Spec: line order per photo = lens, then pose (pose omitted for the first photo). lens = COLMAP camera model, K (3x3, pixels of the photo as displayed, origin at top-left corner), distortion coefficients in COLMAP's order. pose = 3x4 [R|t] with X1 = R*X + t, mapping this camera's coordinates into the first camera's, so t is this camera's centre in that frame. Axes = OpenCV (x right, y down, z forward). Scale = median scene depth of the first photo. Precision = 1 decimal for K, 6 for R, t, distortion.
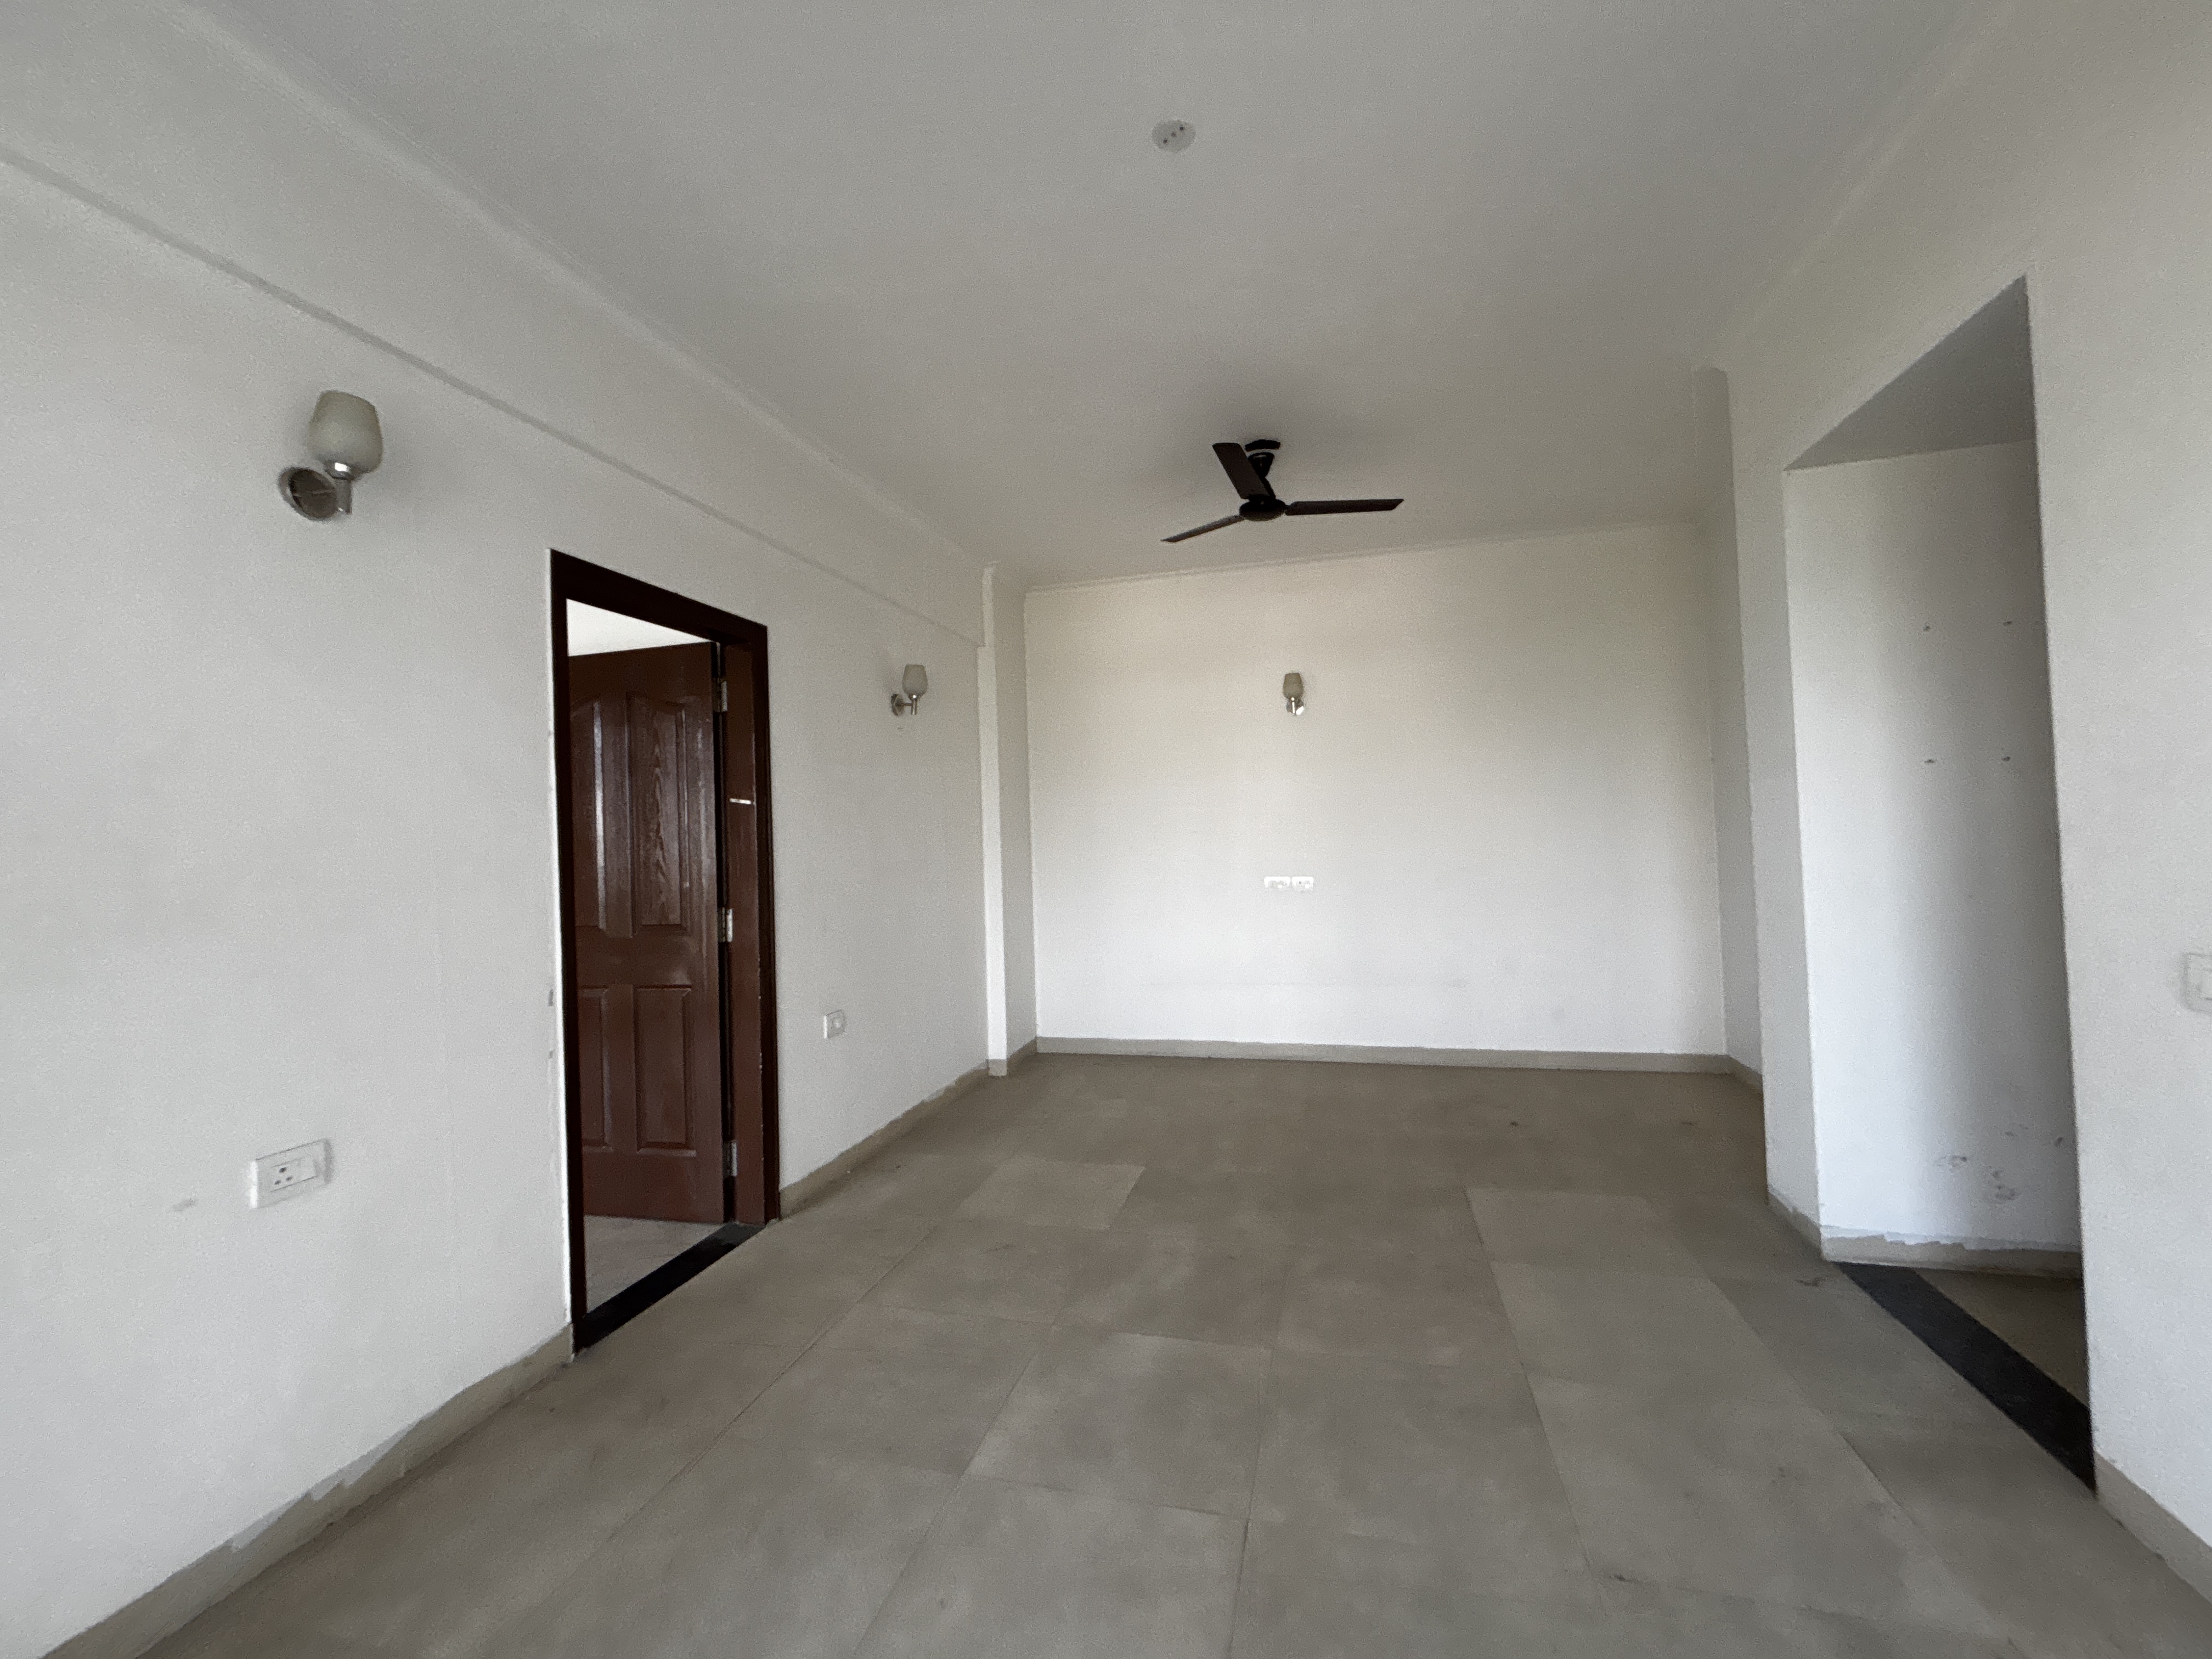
lens RADIAL K [[914.9, 0, 1104.3], [0, 914.9, 831.7], [0, 0, 1]] dist [0.002182, -0.000135]
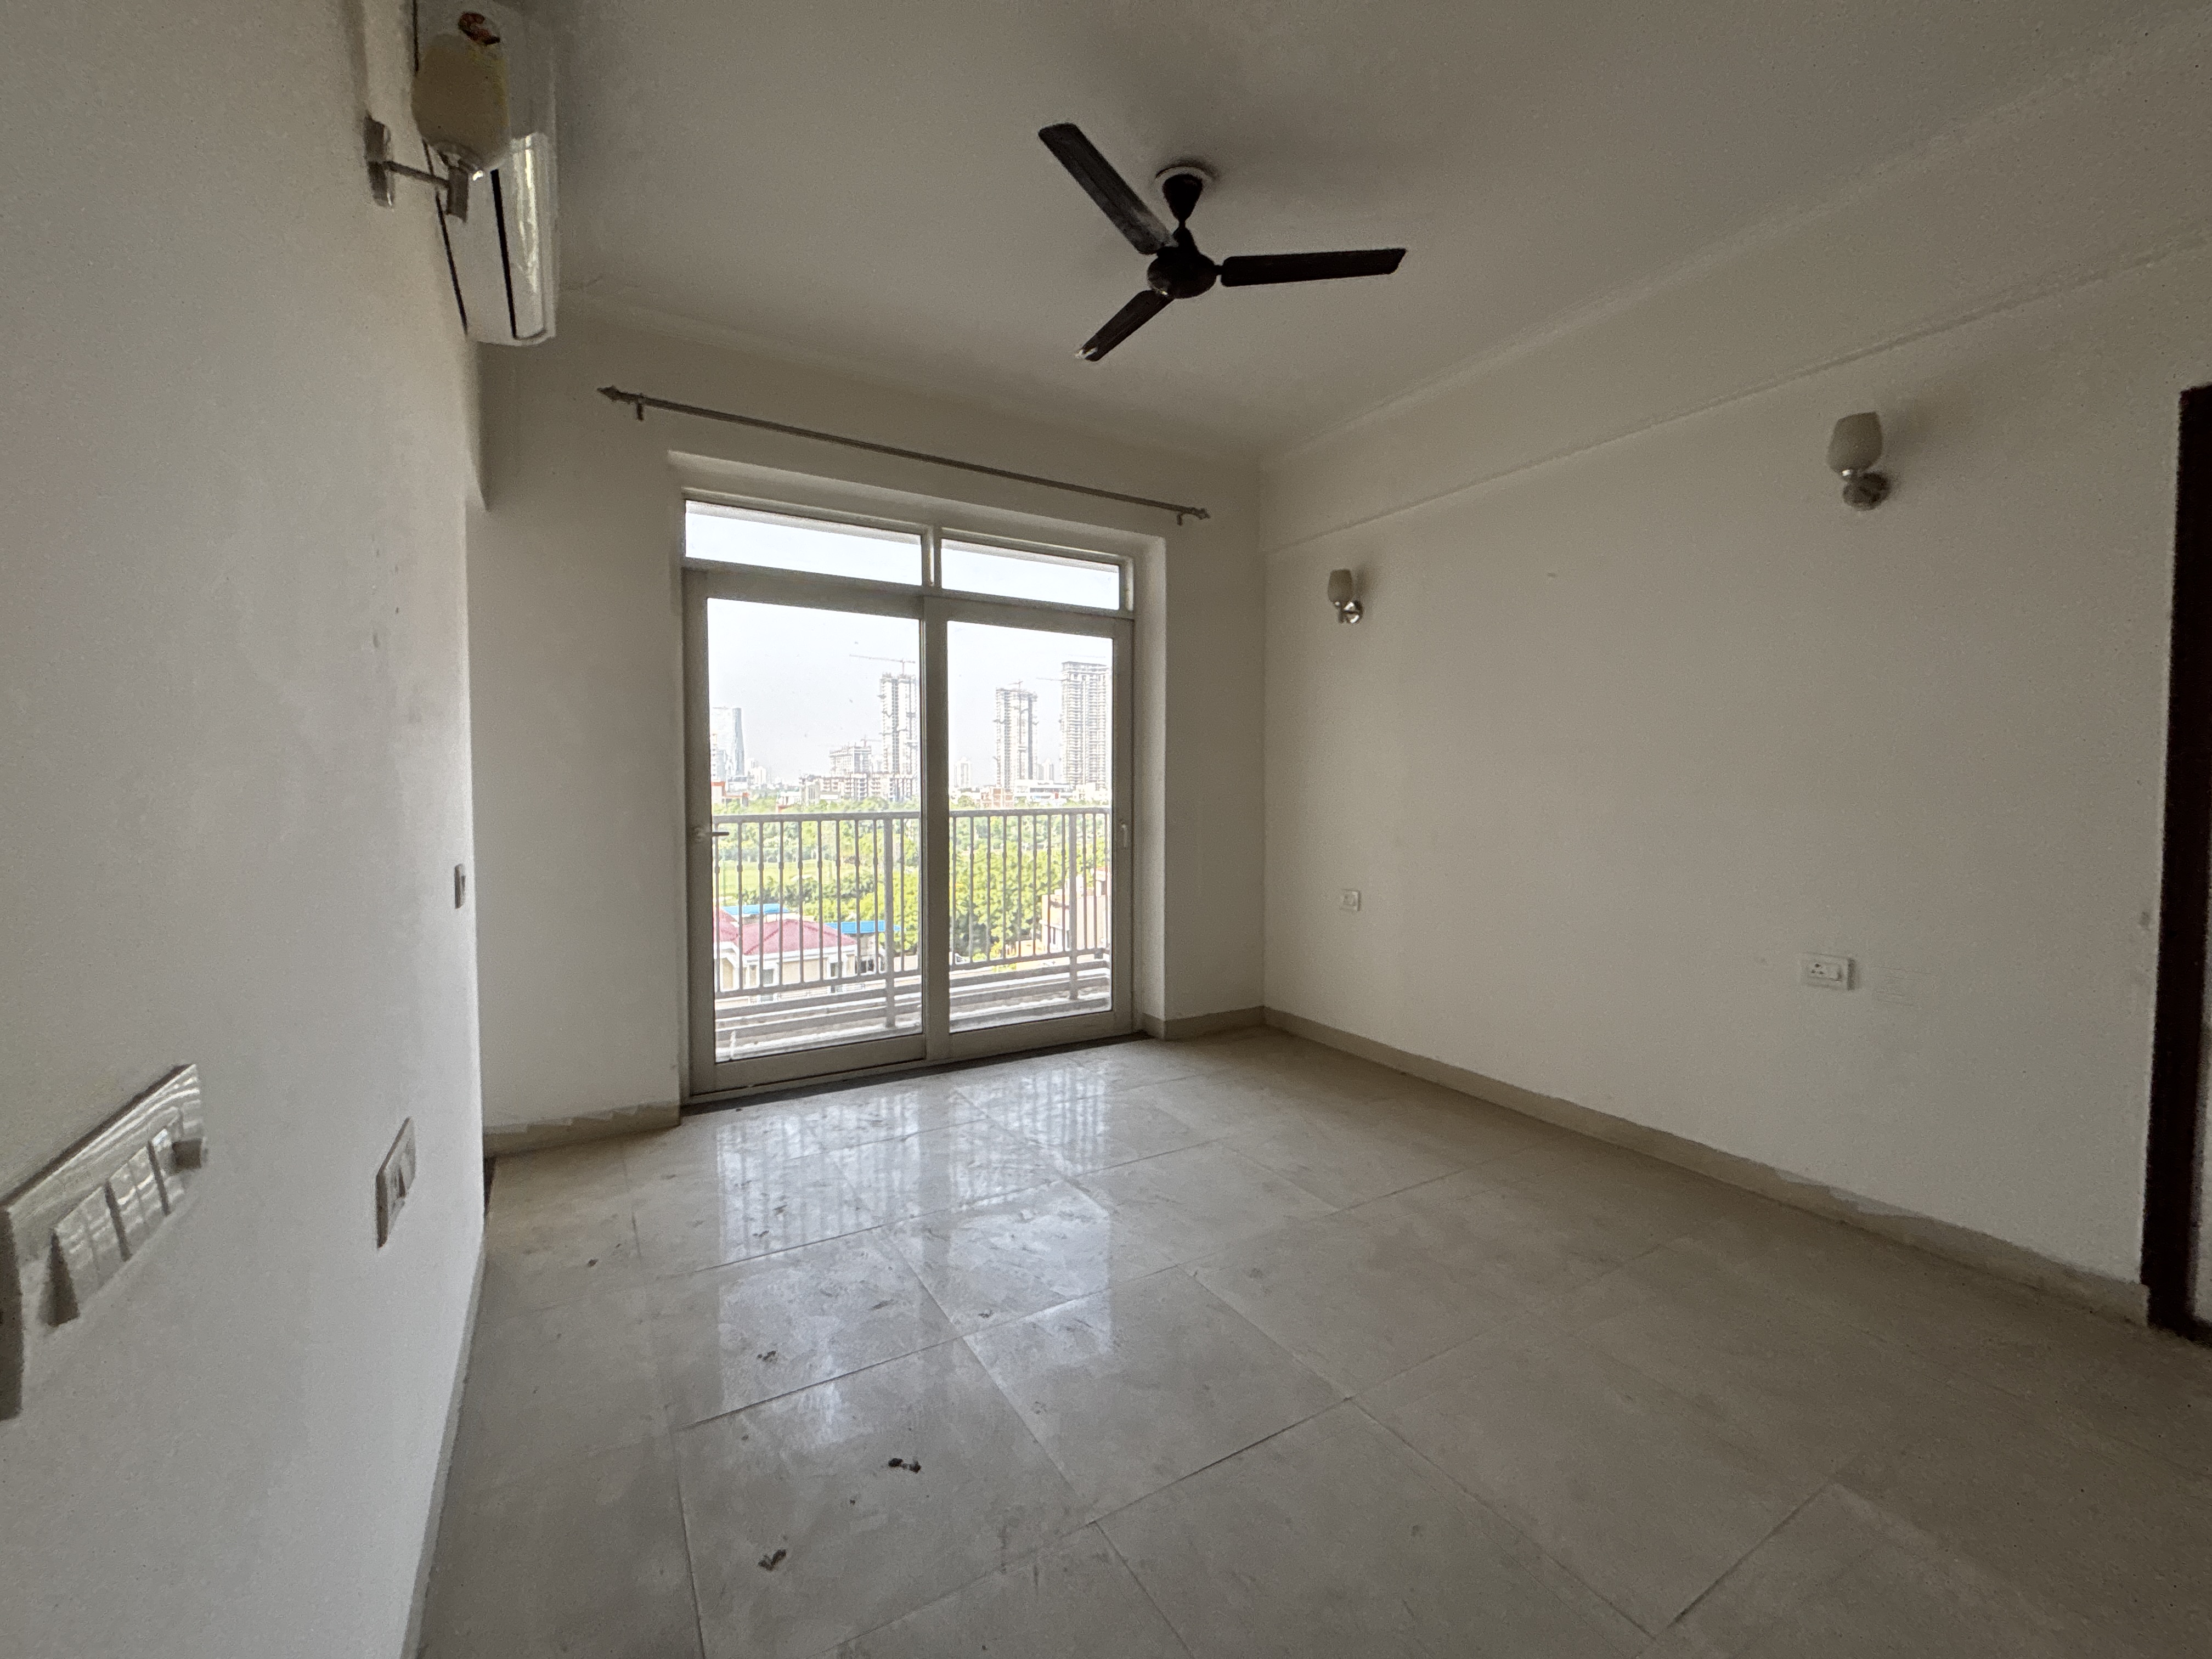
lens RADIAL K [[884.6, 0, 1139.8], [0, 884.6, 815.9], [0, 0, 1]] dist [0.003236, -0.000032]
pose [[-0.665585, 0.056421, -0.744186, 0.437629], [0.023603, 0.998231, 0.054572, 0.009497], [0.745949, 0.018757, -0.665739, 0.541759]]
